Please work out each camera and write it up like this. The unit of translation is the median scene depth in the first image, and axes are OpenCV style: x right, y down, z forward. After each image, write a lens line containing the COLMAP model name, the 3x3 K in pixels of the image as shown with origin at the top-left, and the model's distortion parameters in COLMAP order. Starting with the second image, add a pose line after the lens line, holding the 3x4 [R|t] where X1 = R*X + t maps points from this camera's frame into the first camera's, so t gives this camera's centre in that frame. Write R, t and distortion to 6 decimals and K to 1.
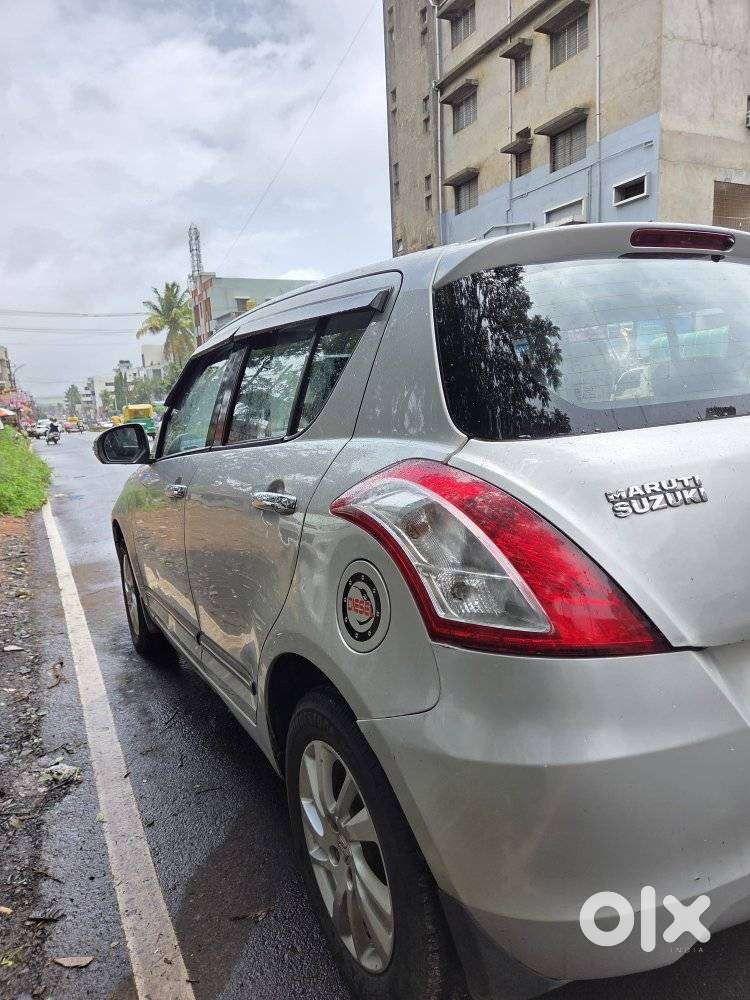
lens RADIAL K [[663.8, 0, 371.9], [0, 663.8, 506.3], [0, 0, 1]] dist [0.047047, -0.040843]
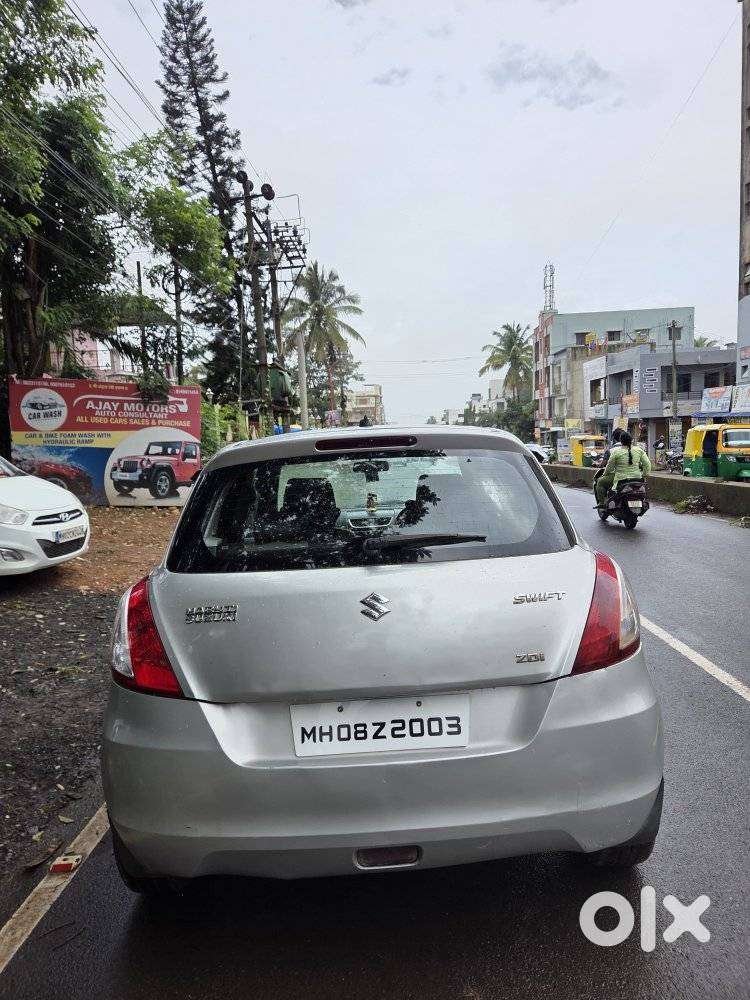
lens RADIAL K [[658.4, 0, 372.5], [0, 658.4, 500.9], [0, 0, 1]] dist [0.041167, -0.037850]
pose [[0.882018, 0.056737, -0.467787, 0.295396], [-0.082051, 0.996051, -0.033898, -0.054657], [0.464017, 0.068282, 0.883191, -0.082795]]
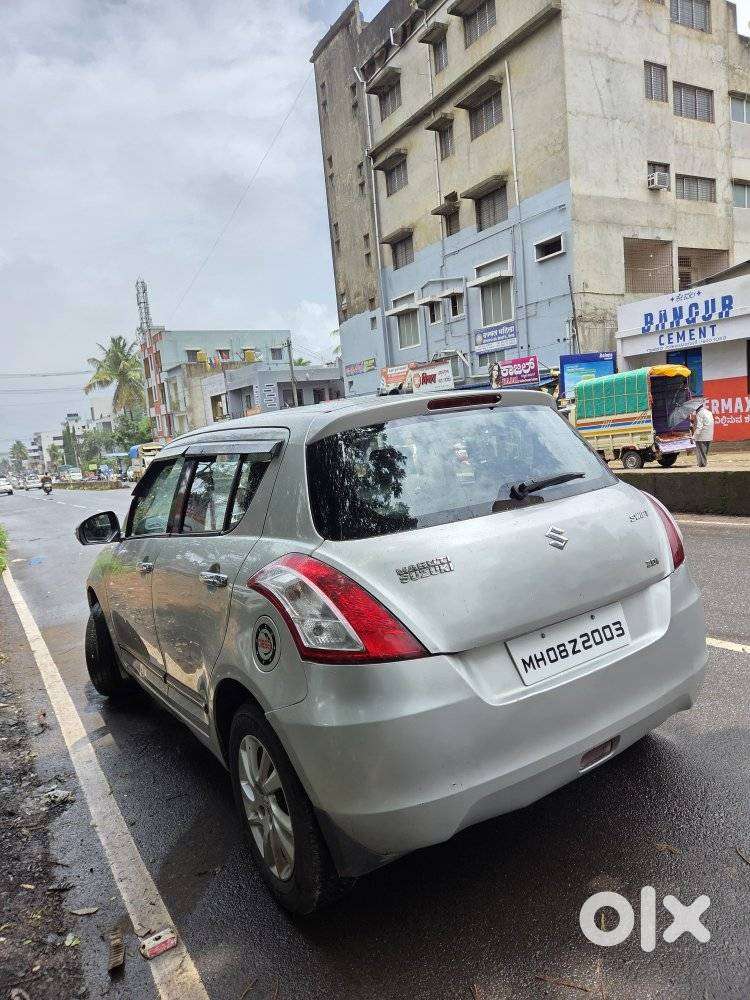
lens RADIAL K [[663.1, 0, 375.0], [0, 663.1, 500.0], [0, 0, 1]] dist [0.033915, -0.033744]
pose [[0.996343, -0.052195, 0.067649, 0.034194], [0.056840, 0.996019, -0.068665, -0.016645], [-0.063795, 0.072259, 0.995344, -0.147466]]
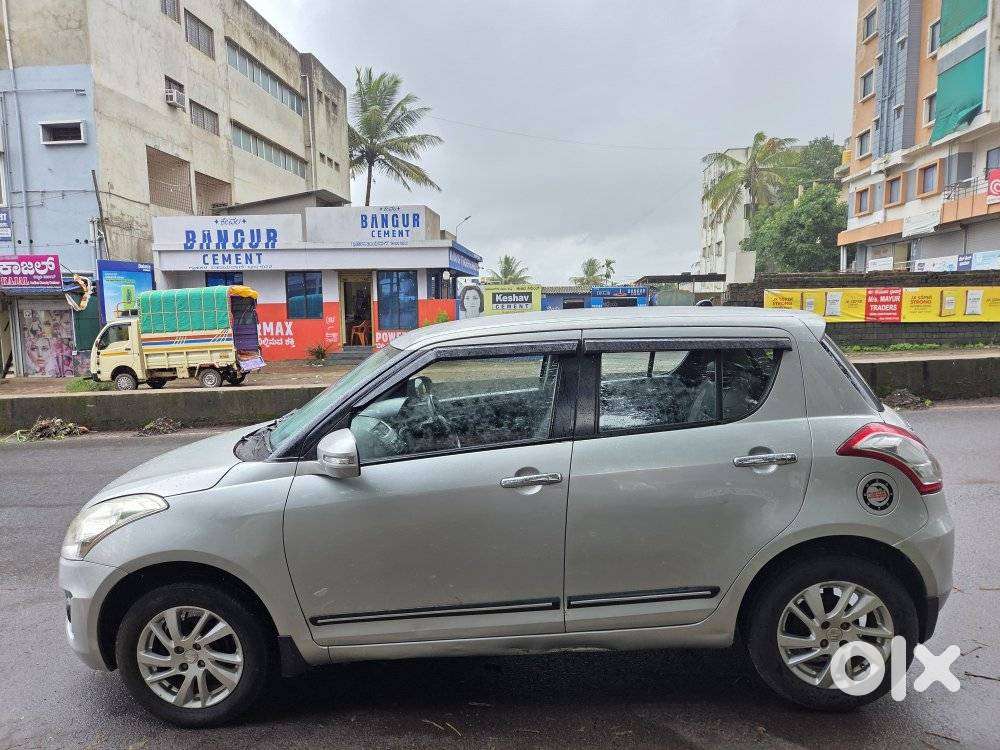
lens RADIAL K [[663.8, 0, 500.5], [0, 663.8, 383.3], [0, 0, 1]] dist [0.047047, -0.040843]
pose [[0.523971, -0.054874, 0.849967, -0.518879], [0.142072, 0.989573, -0.023695, -0.068266], [-0.839804, 0.133172, 0.526303, 0.174338]]
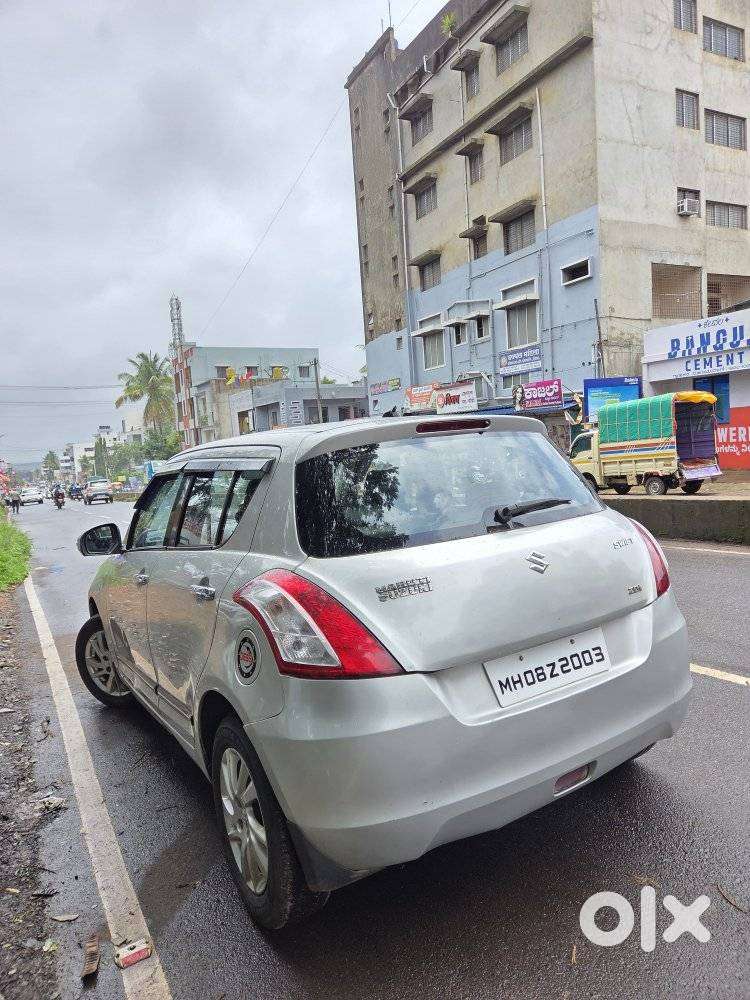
lens RADIAL K [[662.5, 0, 376.8], [0, 662.5, 499.1], [0, 0, 1]] dist [0.041602, -0.033302]
pose [[0.999067, -0.023198, 0.036427, 0.054984], [0.026709, 0.994722, -0.099072, -0.015565], [-0.033937, 0.099953, 0.994413, -0.155958]]
